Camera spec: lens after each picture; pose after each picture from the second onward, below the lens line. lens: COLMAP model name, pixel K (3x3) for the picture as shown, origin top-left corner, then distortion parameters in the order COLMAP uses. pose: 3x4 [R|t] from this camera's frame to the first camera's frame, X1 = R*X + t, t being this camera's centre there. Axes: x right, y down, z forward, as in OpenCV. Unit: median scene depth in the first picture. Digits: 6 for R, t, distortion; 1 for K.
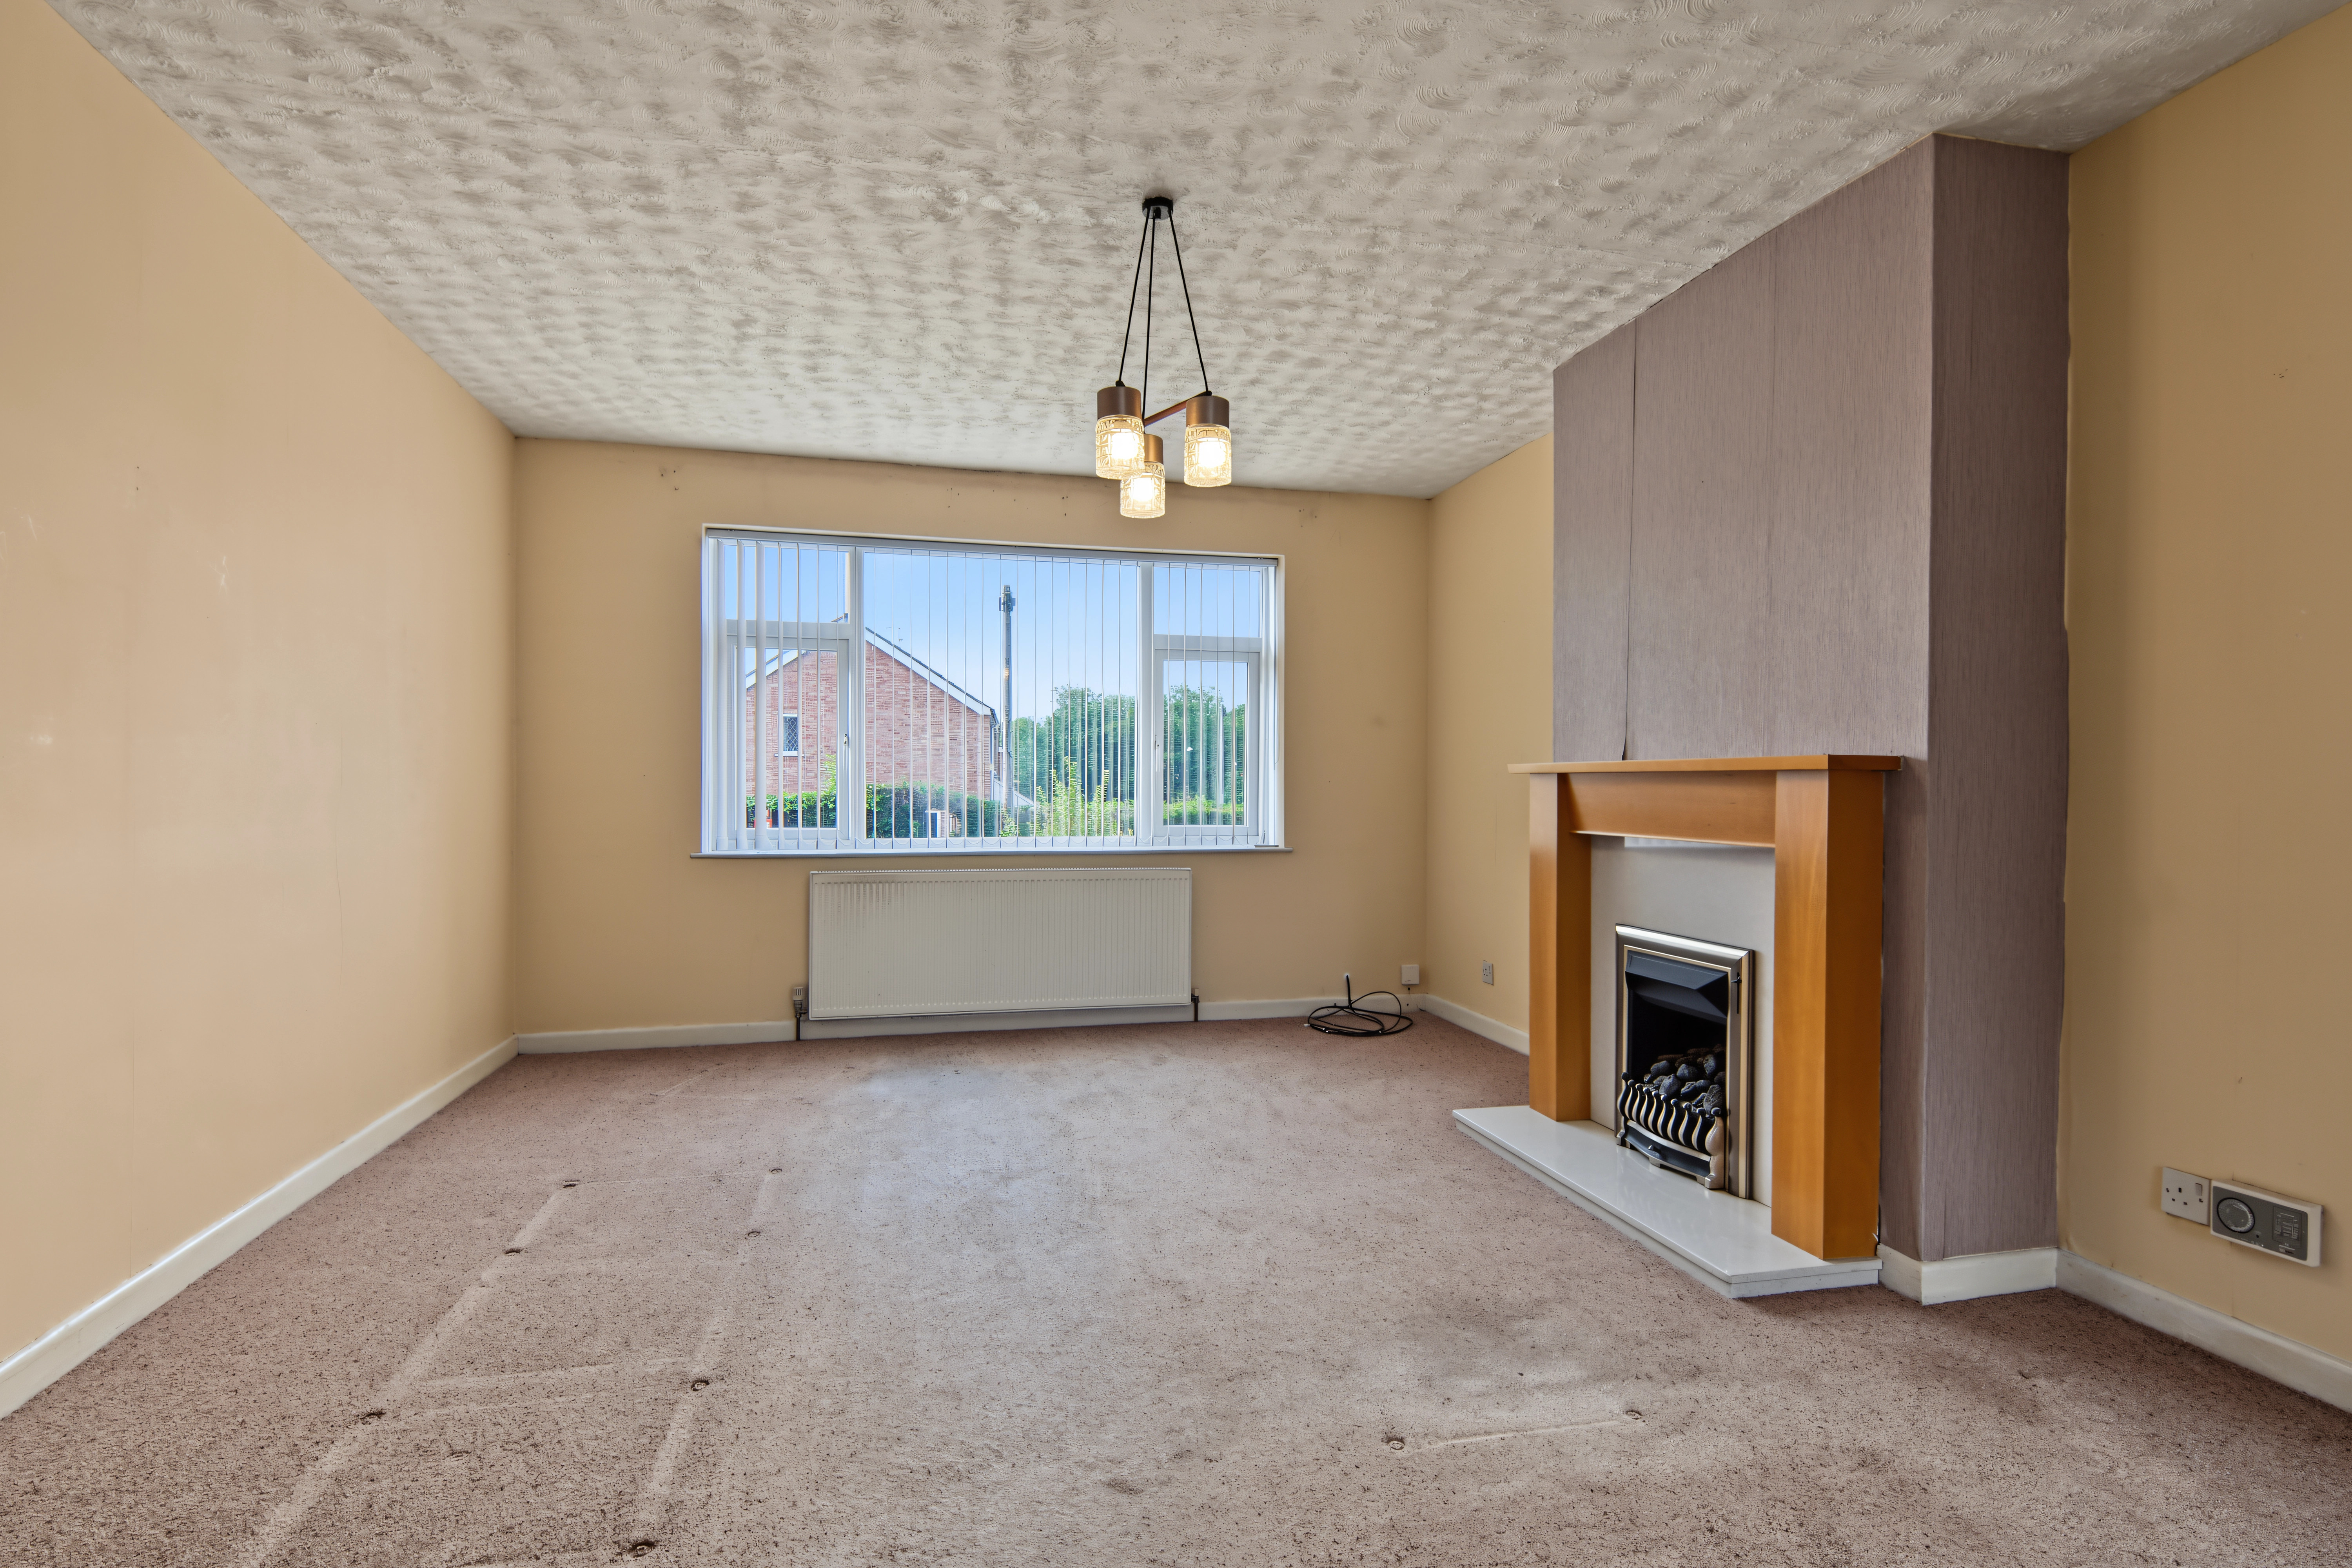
lens RADIAL K [[1145.1, 0, 1171.9], [0, 1145.1, 788.1], [0, 0, 1]] dist [0.000134, -0.000541]
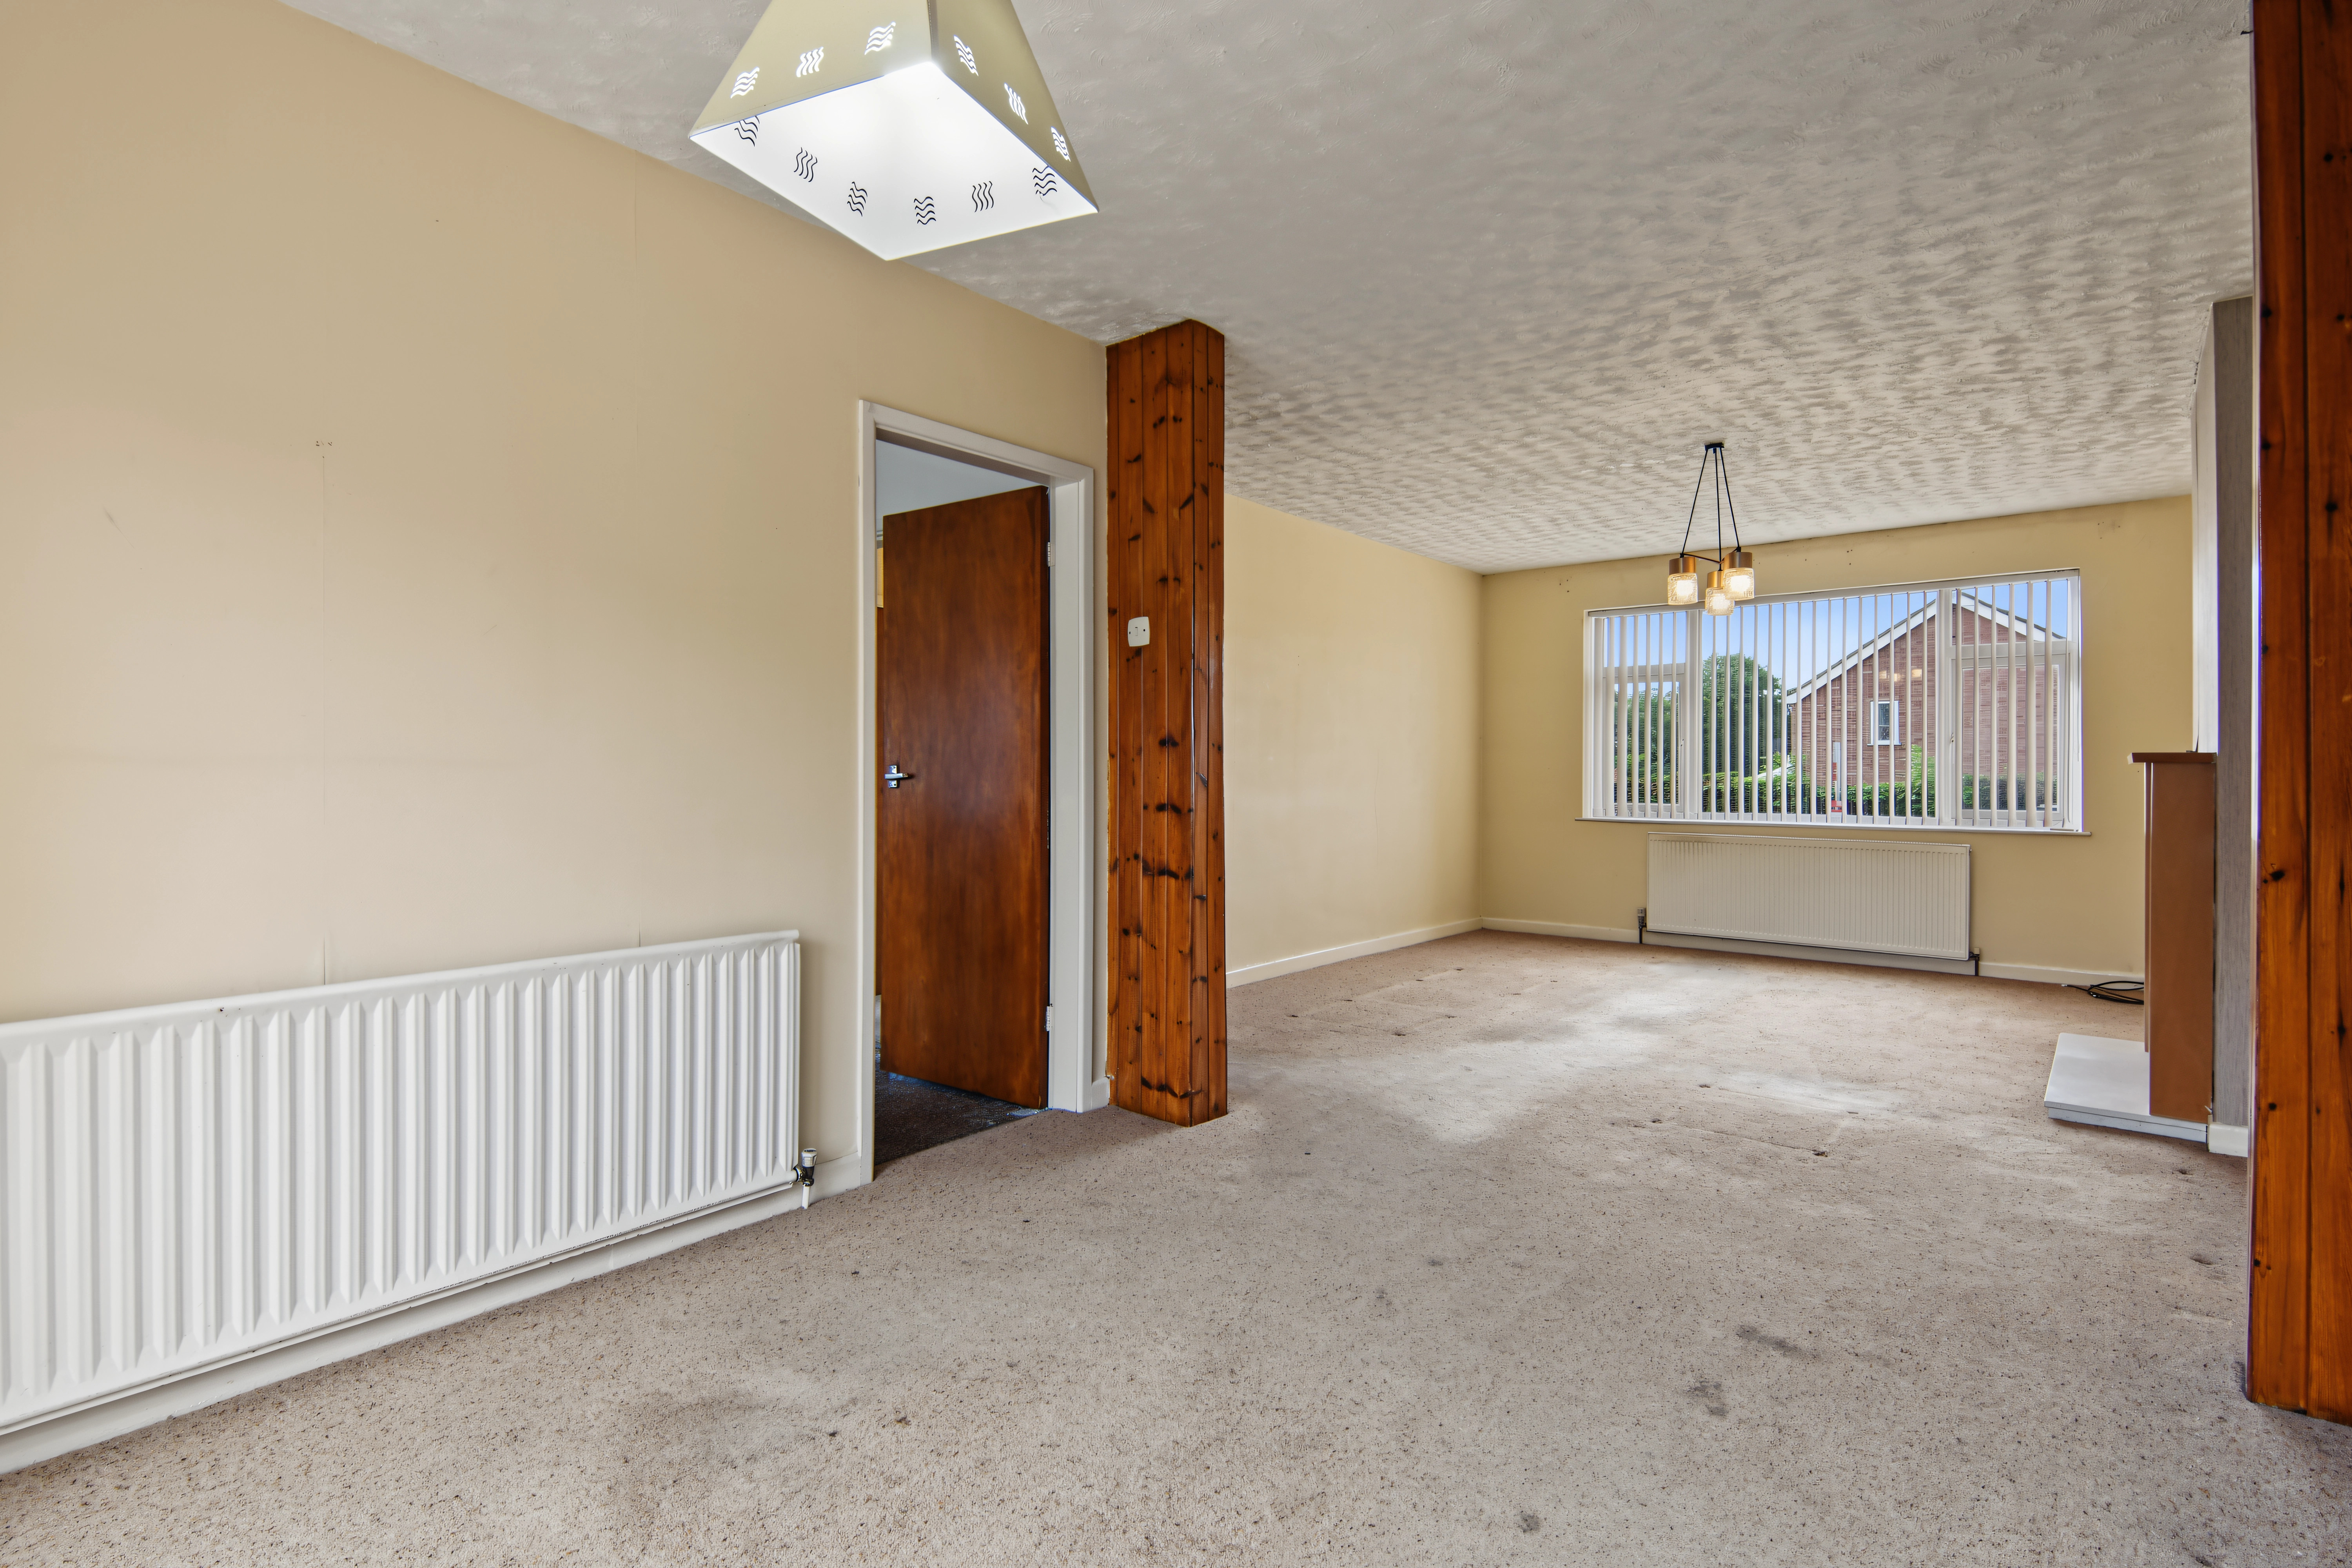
lens RADIAL K [[1145.1, 0, 1171.9], [0, 1145.1, 788.1], [0, 0, 1]] dist [0.000134, -0.000541]
pose [[0.610457, 0.010507, -0.791979, 0.655884], [-0.004427, 0.999942, 0.009854, 0.003675], [0.792037, -0.002510, 0.610468, -0.553349]]
